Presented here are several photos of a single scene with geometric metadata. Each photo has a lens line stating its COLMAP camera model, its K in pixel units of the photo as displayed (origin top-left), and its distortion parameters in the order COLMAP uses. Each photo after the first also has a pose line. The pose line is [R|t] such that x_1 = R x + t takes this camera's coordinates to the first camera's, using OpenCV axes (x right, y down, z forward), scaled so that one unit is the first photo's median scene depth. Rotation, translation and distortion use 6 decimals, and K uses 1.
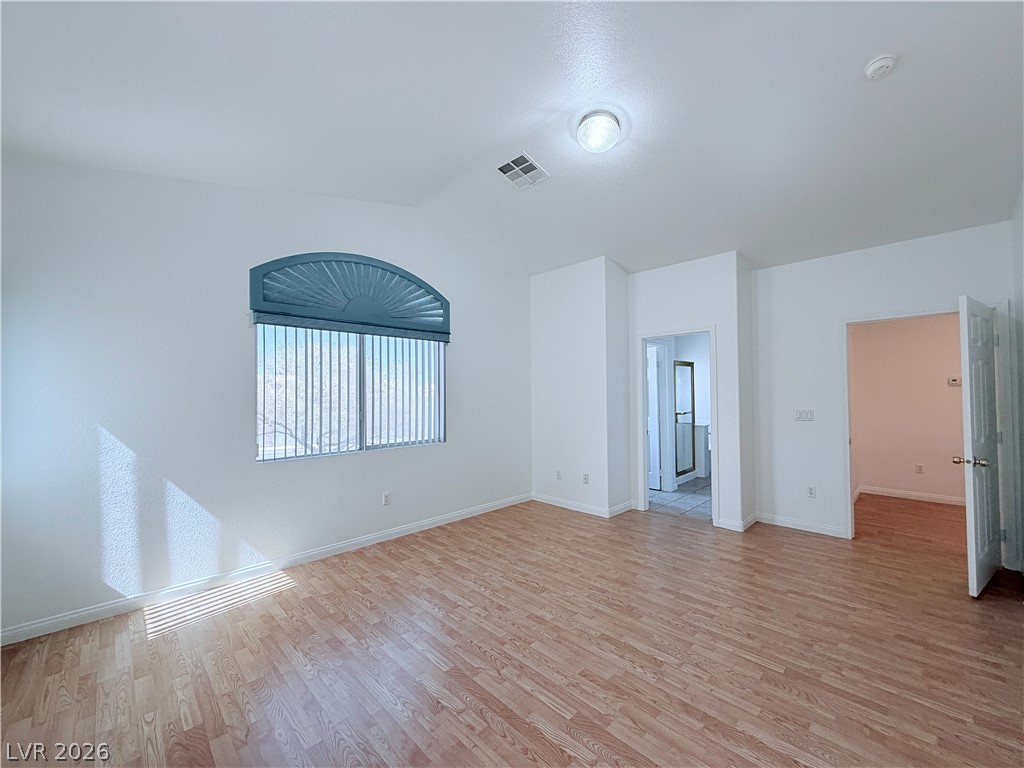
lens RADIAL K [[405.4, 0, 509.9], [0, 405.4, 381.8], [0, 0, 1]] dist [0.004533, -0.000023]
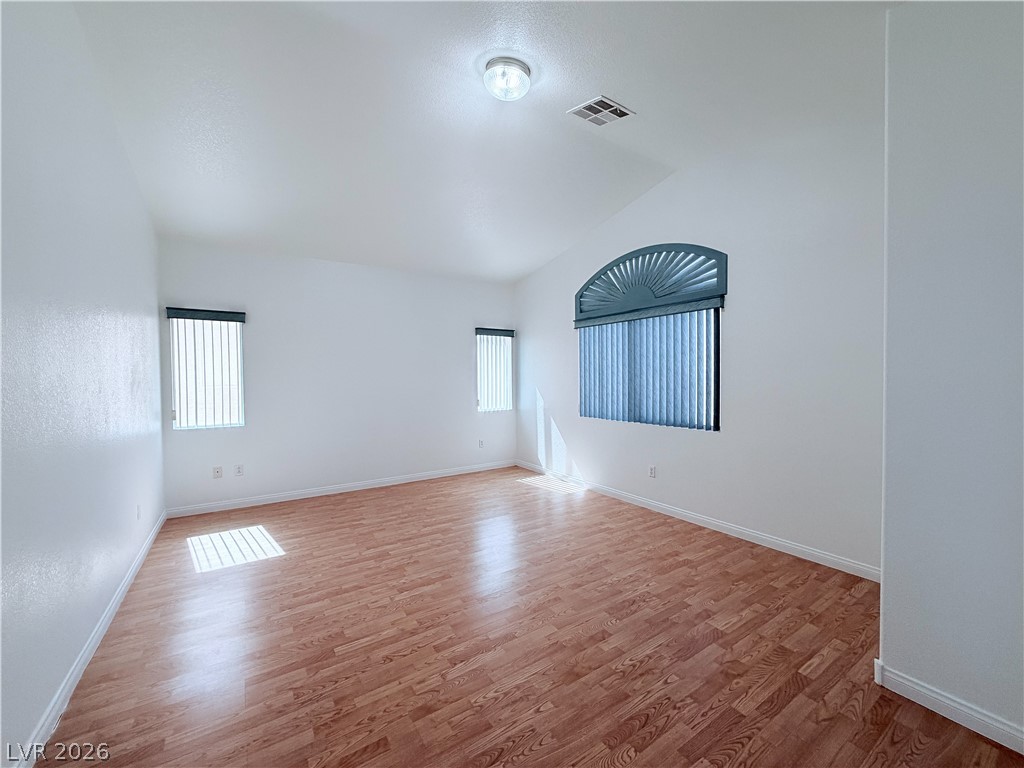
lens RADIAL K [[405.4, 0, 508.6], [0, 405.4, 382.6], [0, 0, 1]] dist [0.004533, -0.000023]
pose [[-0.192356, 0.023506, -0.981044, 0.912053], [0.034794, 0.999248, 0.017120, 0.027864], [0.980708, -0.030841, -0.193029, 0.956683]]
